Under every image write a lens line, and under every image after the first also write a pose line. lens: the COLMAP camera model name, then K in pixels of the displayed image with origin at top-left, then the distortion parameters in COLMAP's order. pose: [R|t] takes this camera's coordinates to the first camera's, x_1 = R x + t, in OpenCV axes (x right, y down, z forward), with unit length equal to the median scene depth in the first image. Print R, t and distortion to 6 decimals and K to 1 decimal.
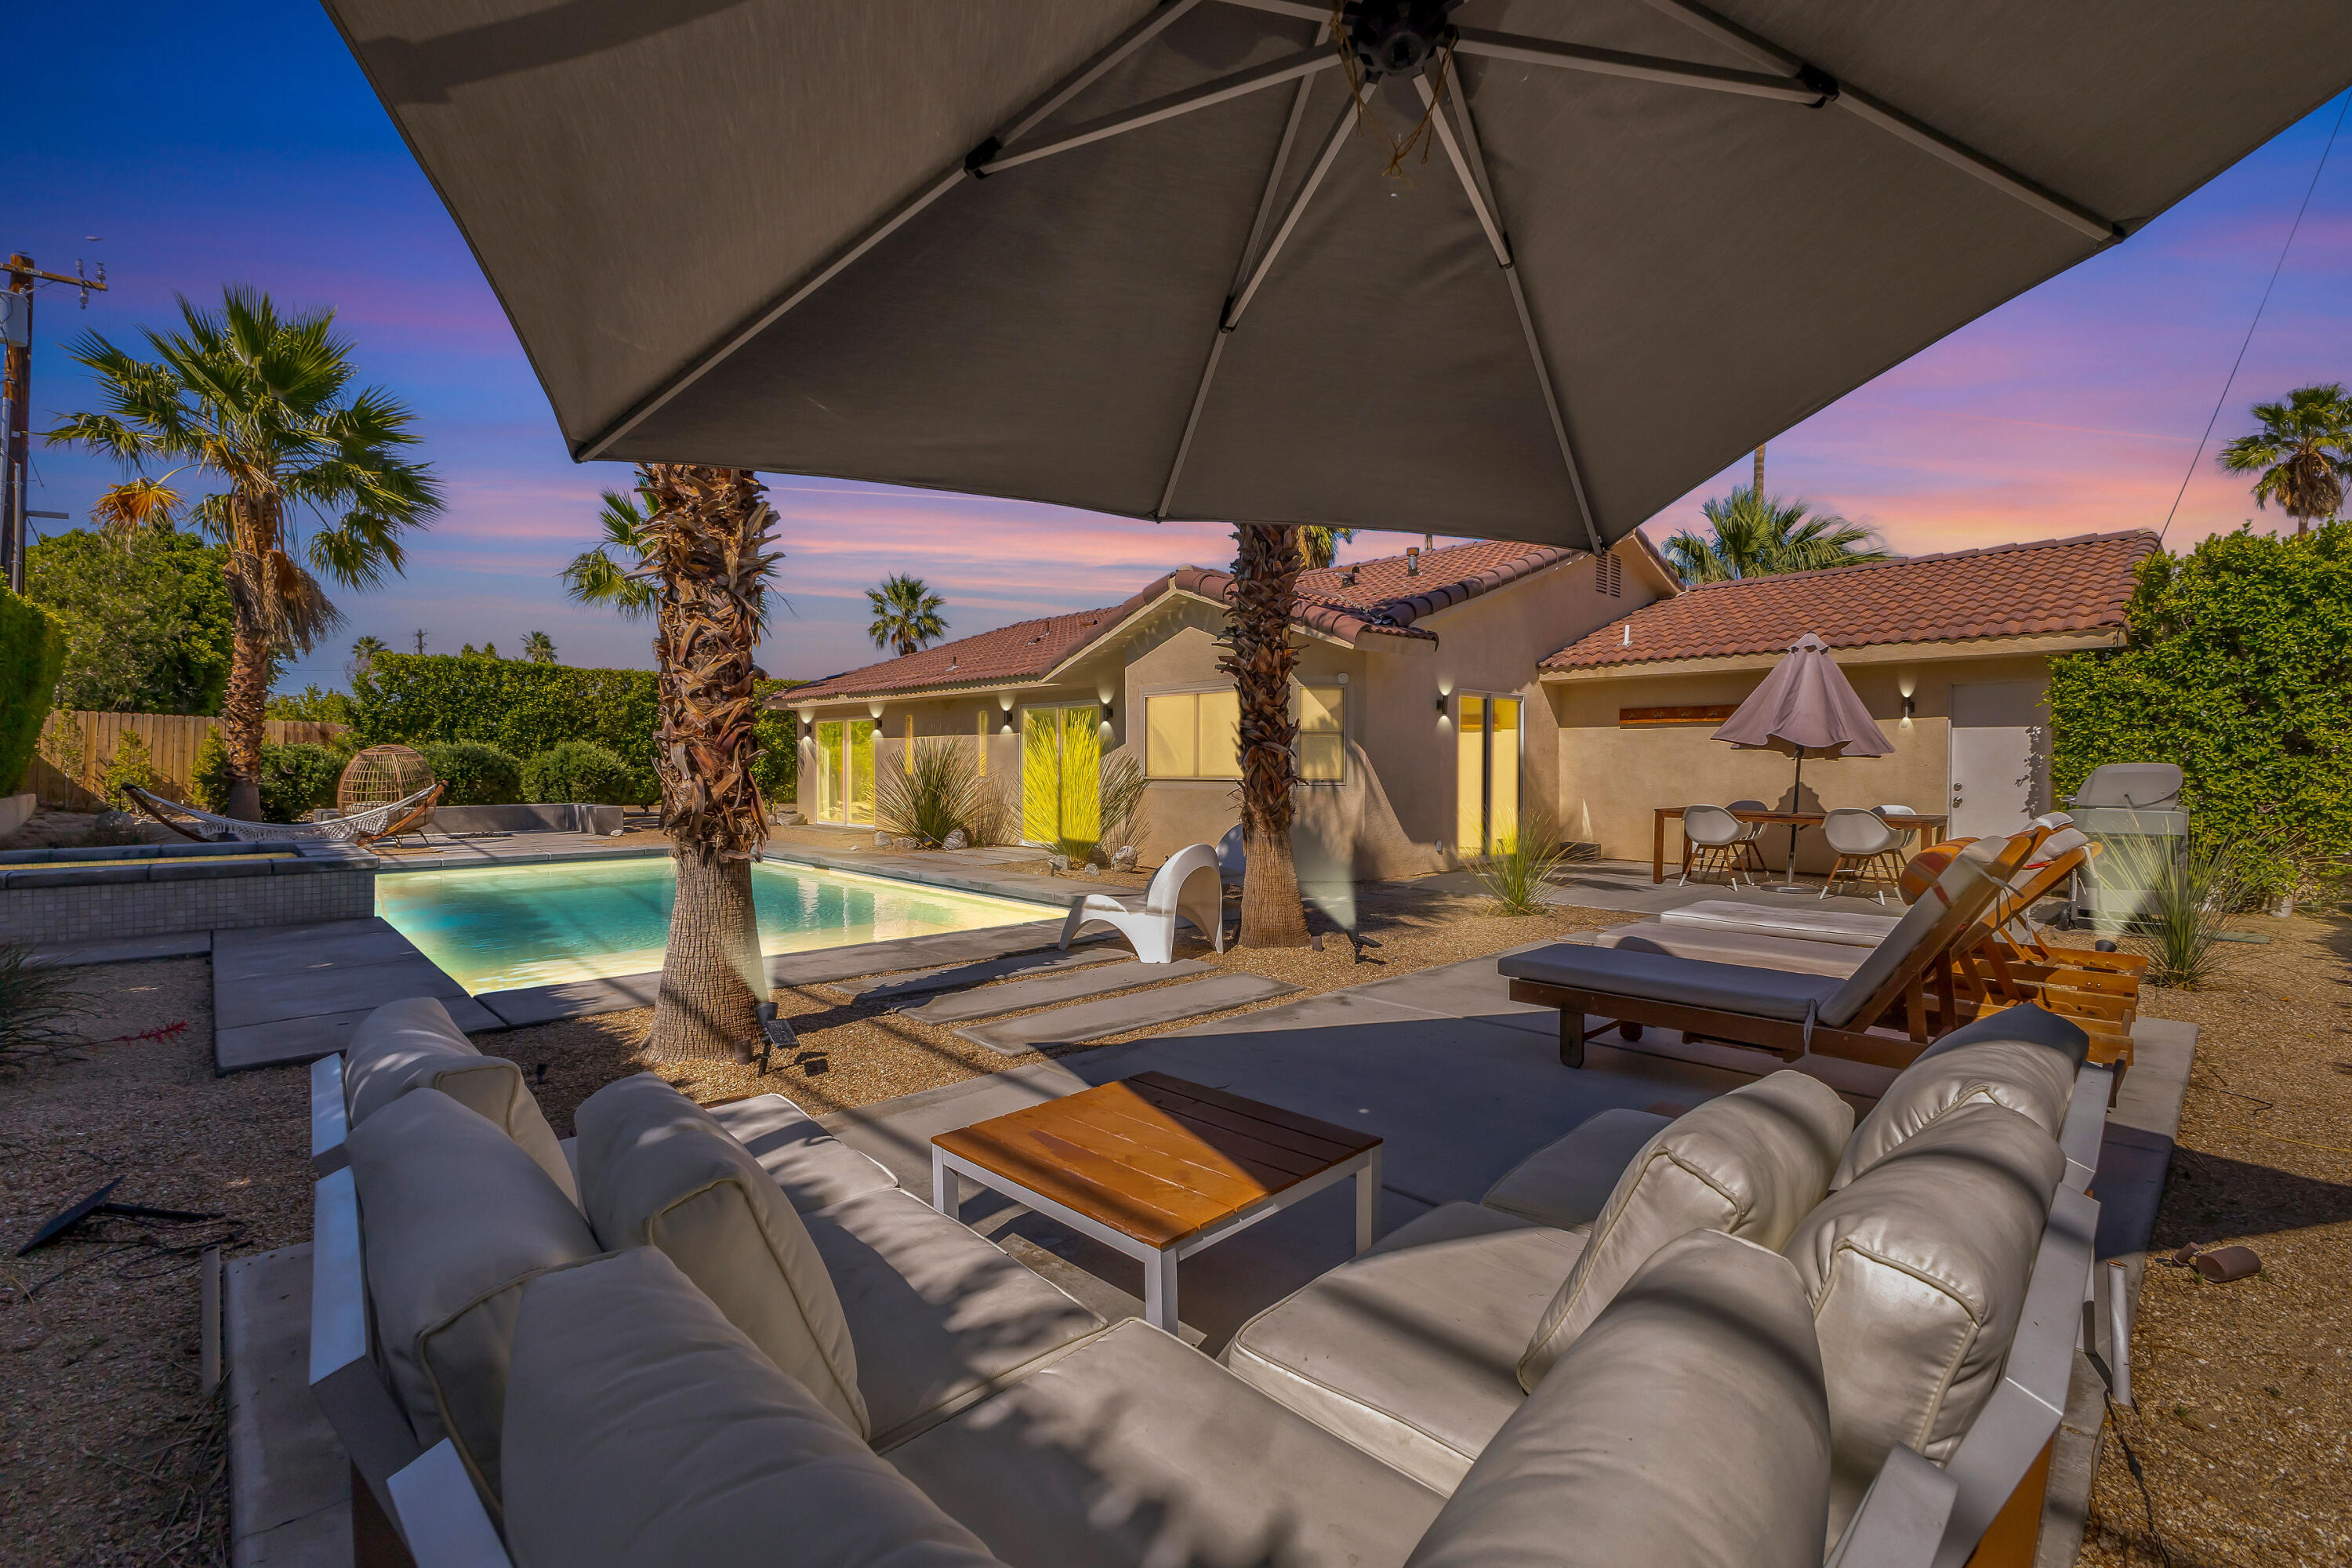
lens RADIAL K [[1023.7, 0, 1184.7], [0, 1023.7, 764.7], [0, 0, 1]] dist [0.014102, -0.004025]
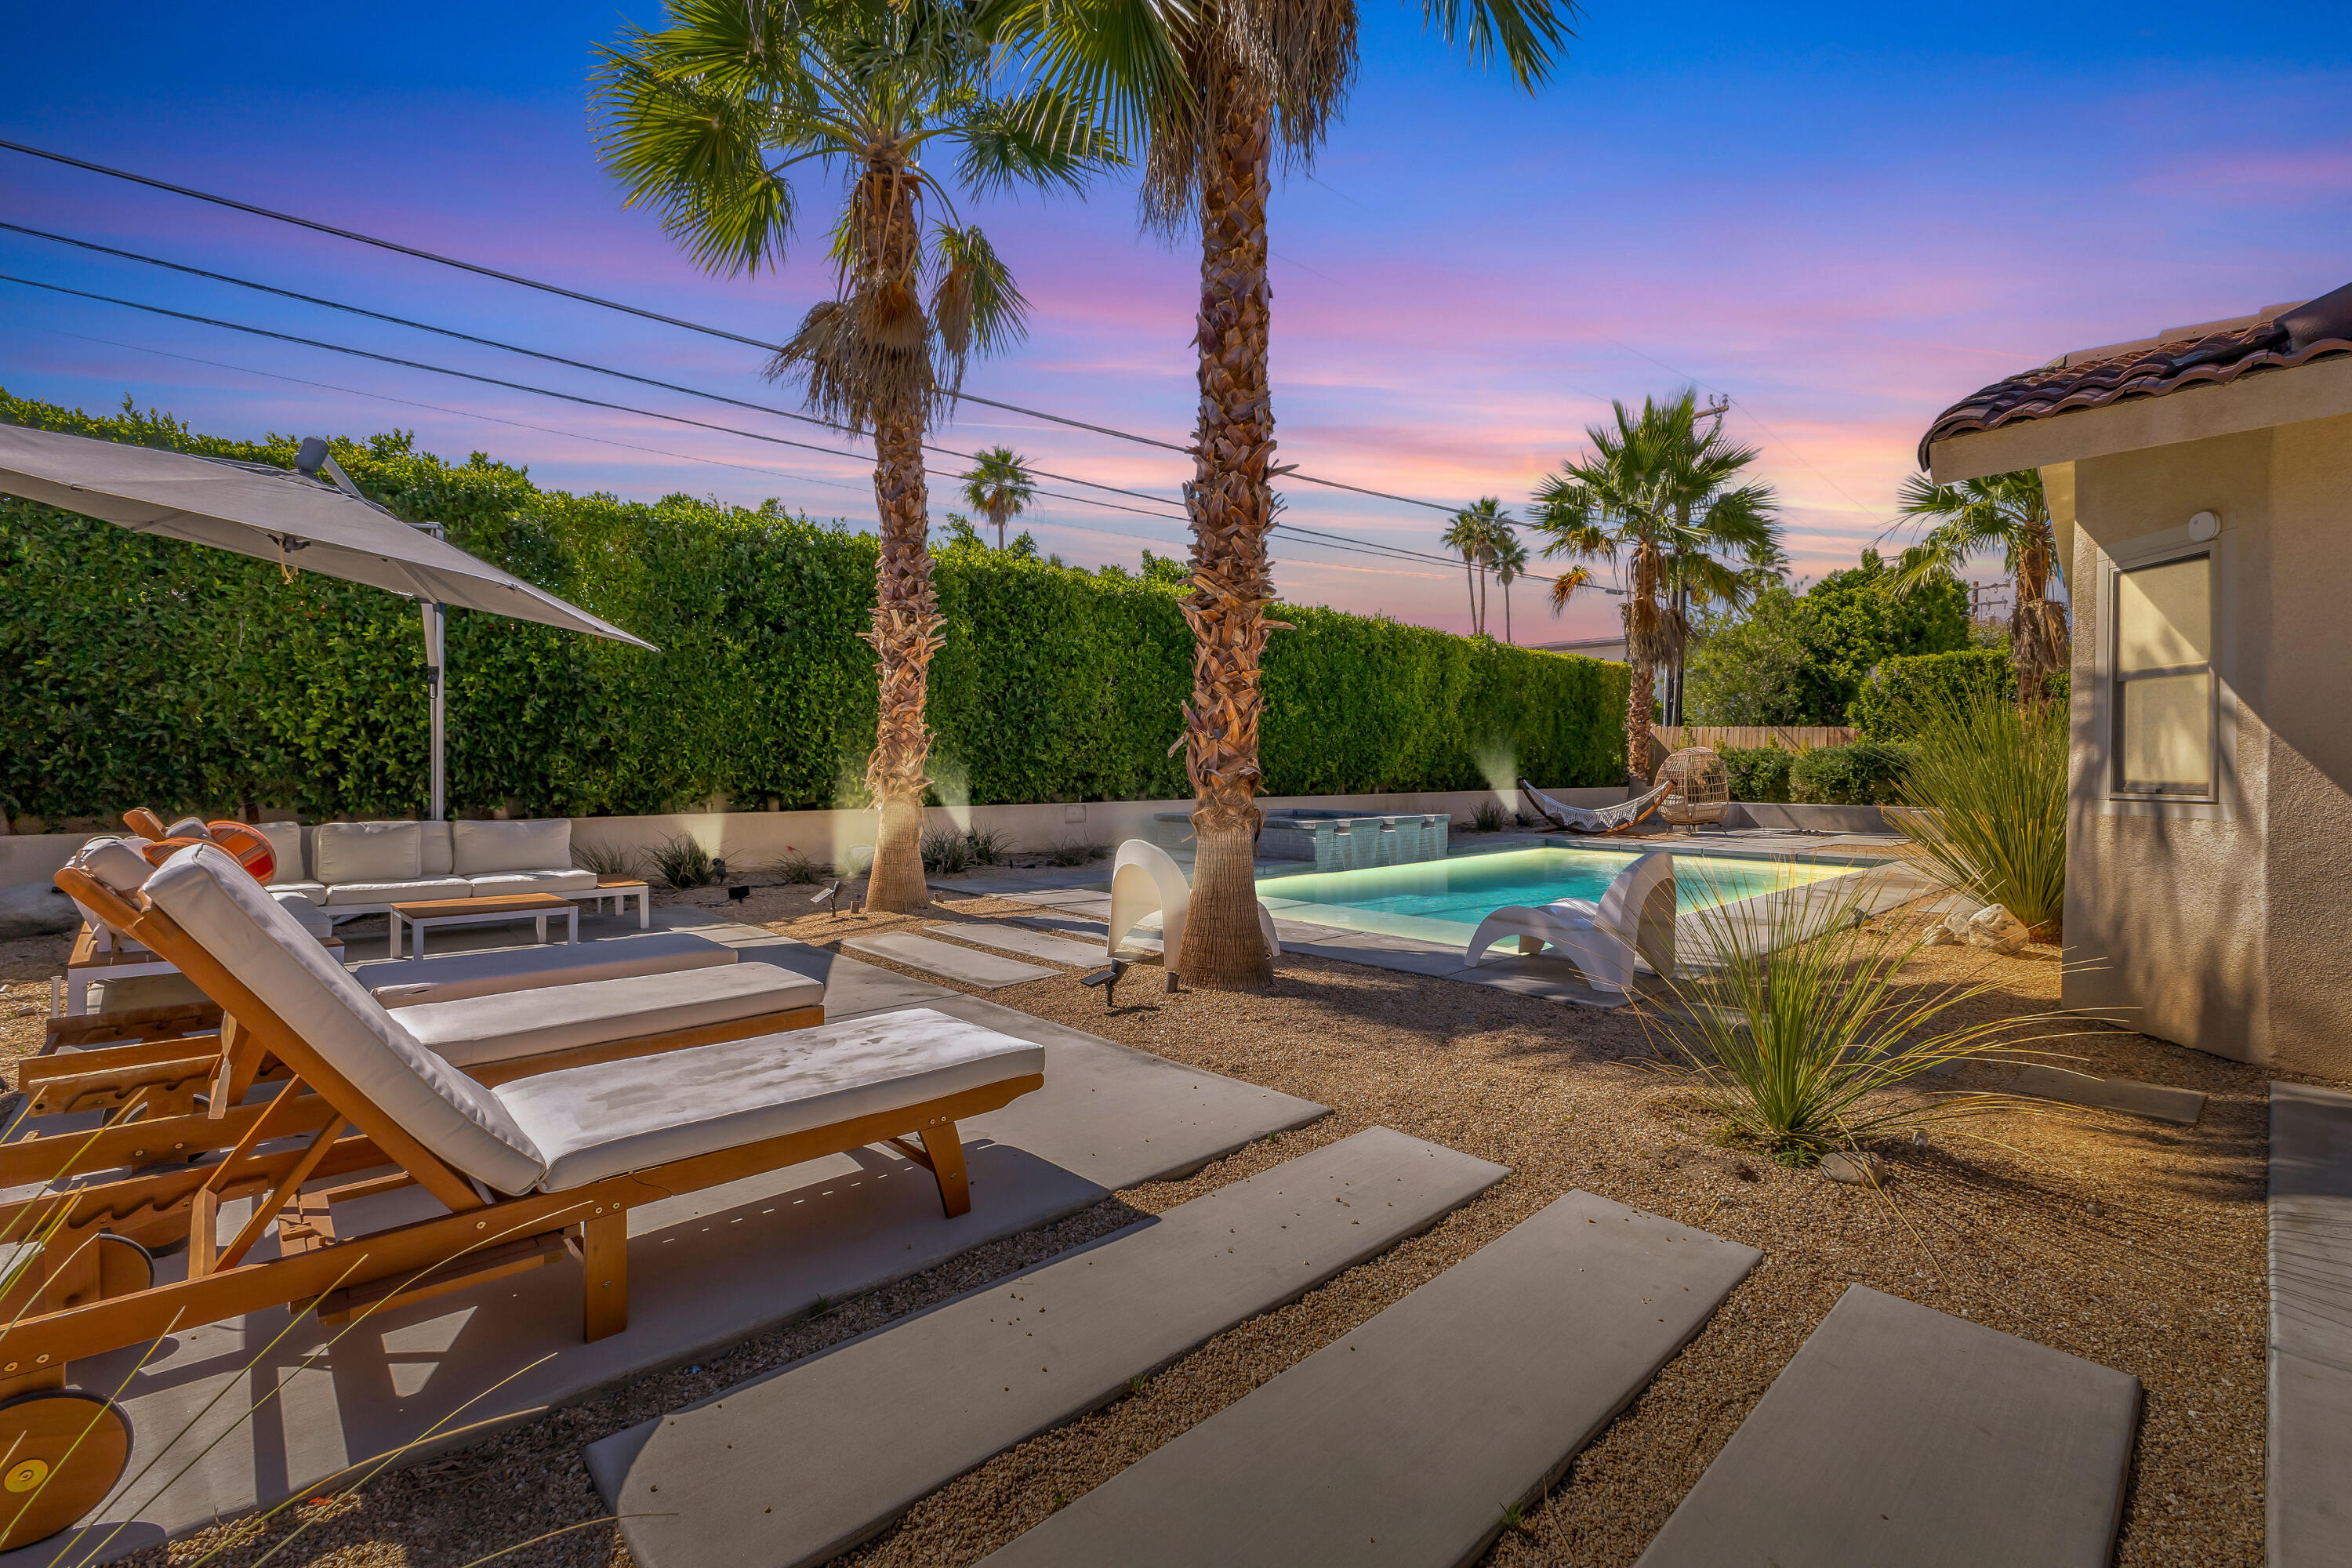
lens RADIAL K [[1023.7, 0, 1169.6], [0, 1023.7, 767.4], [0, 0, 1]] dist [0.014102, -0.004025]
pose [[-0.008919, 0.000206, -0.999960, 0.310817], [-0.001068, 0.999999, 0.000216, 0.003021], [0.999960, 0.001069, -0.008919, 0.327056]]
